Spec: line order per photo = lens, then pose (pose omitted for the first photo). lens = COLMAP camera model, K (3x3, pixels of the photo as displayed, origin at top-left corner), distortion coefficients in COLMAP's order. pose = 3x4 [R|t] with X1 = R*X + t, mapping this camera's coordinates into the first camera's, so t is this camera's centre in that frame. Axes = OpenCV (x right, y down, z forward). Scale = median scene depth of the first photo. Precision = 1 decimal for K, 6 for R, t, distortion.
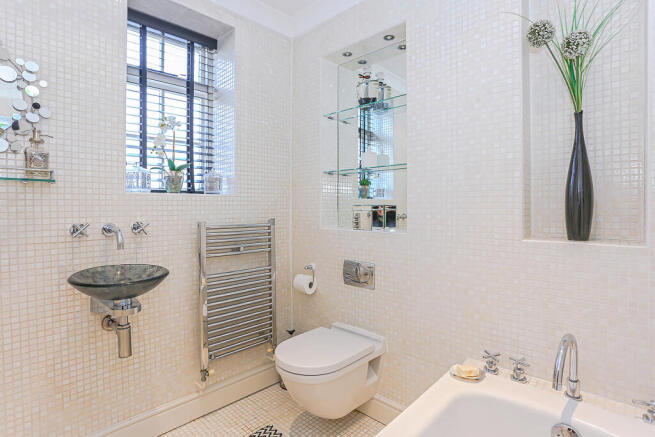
lens RADIAL K [[321.8, 0, 321.2], [0, 321.8, 211.5], [0, 0, 1]] dist [-0.056264, 0.021300]
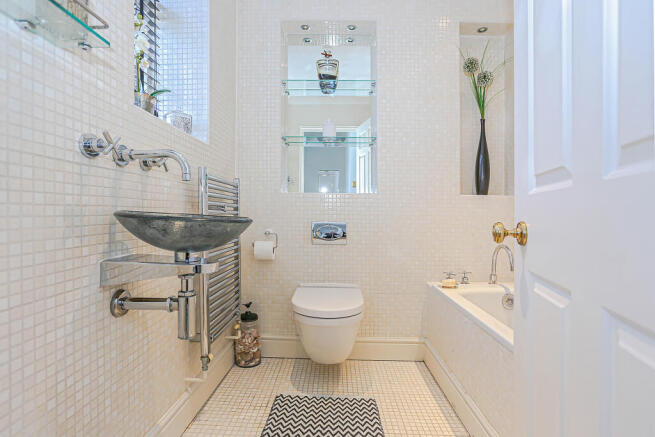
lens RADIAL K [[321.8, 0, 323.4], [0, 321.8, 221.2], [0, 0, 1]] dist [-0.056264, 0.021300]
pose [[0.737024, -0.005056, 0.675848, -0.854789], [-0.003891, 0.999924, 0.011723, 0.192098], [-0.675856, -0.011270, 0.736948, 0.275791]]
